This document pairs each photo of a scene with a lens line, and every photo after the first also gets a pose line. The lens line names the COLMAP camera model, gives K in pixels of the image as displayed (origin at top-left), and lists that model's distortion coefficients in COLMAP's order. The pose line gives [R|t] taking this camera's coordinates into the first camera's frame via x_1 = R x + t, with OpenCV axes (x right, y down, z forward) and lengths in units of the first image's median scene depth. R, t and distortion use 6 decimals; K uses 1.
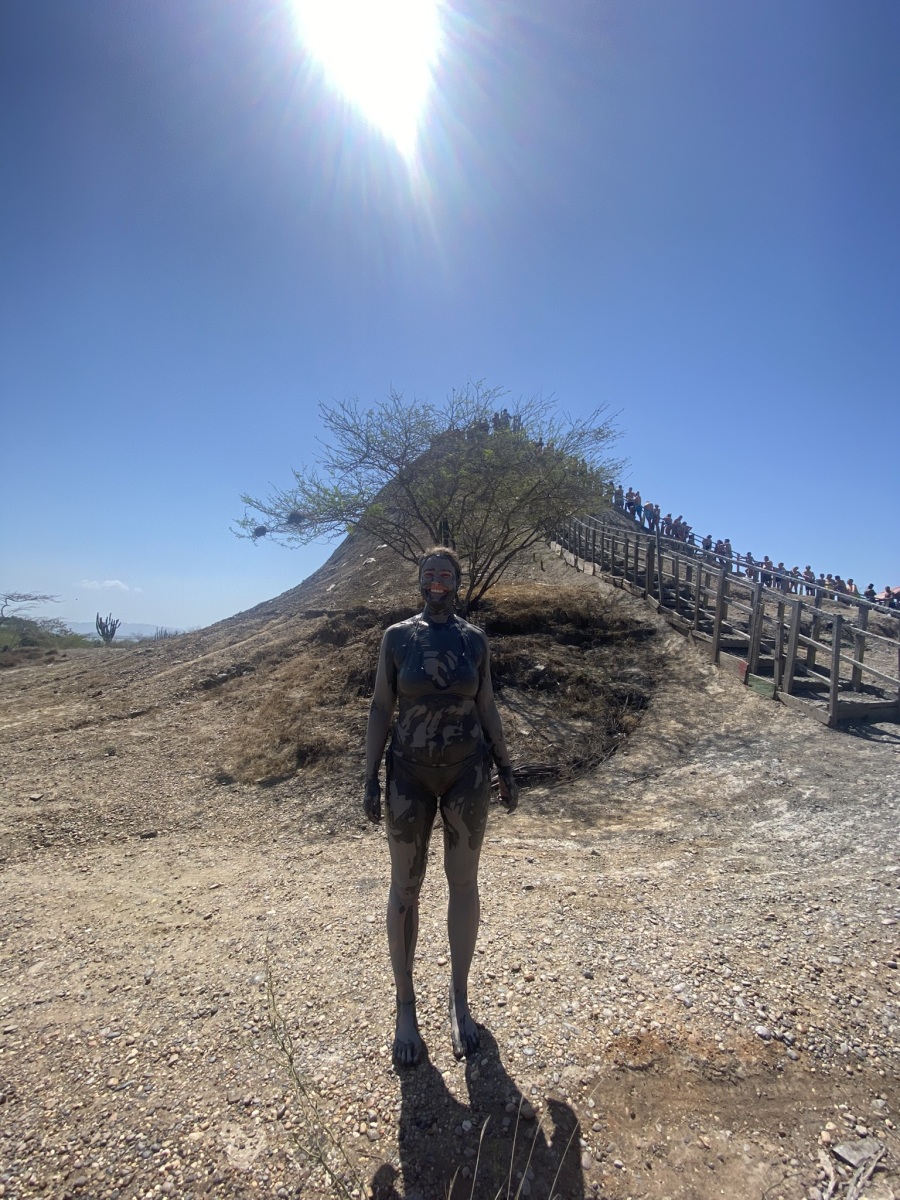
lens RADIAL K [[490.3, 0, 448.8], [0, 490.3, 601.5], [0, 0, 1]] dist [-0.003680, -0.000303]
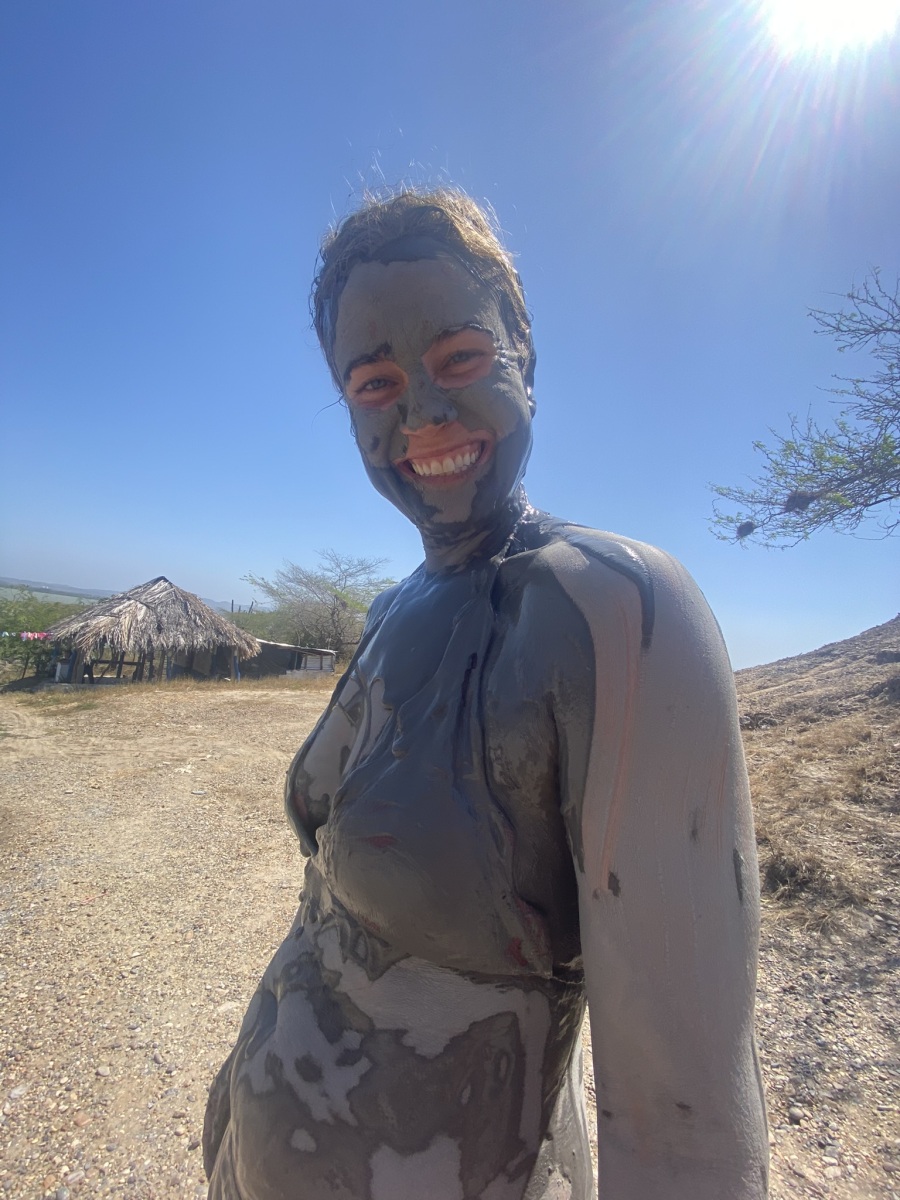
lens RADIAL K [[490.3, 0, 452.4], [0, 490.3, 597.1], [0, 0, 1]] dist [-0.003680, -0.000303]
pose [[0.470713, -0.052583, -0.880718, 0.039966], [-0.034648, 0.996351, -0.078005, 0.024455], [0.881606, 0.067233, 0.467173, 0.238014]]
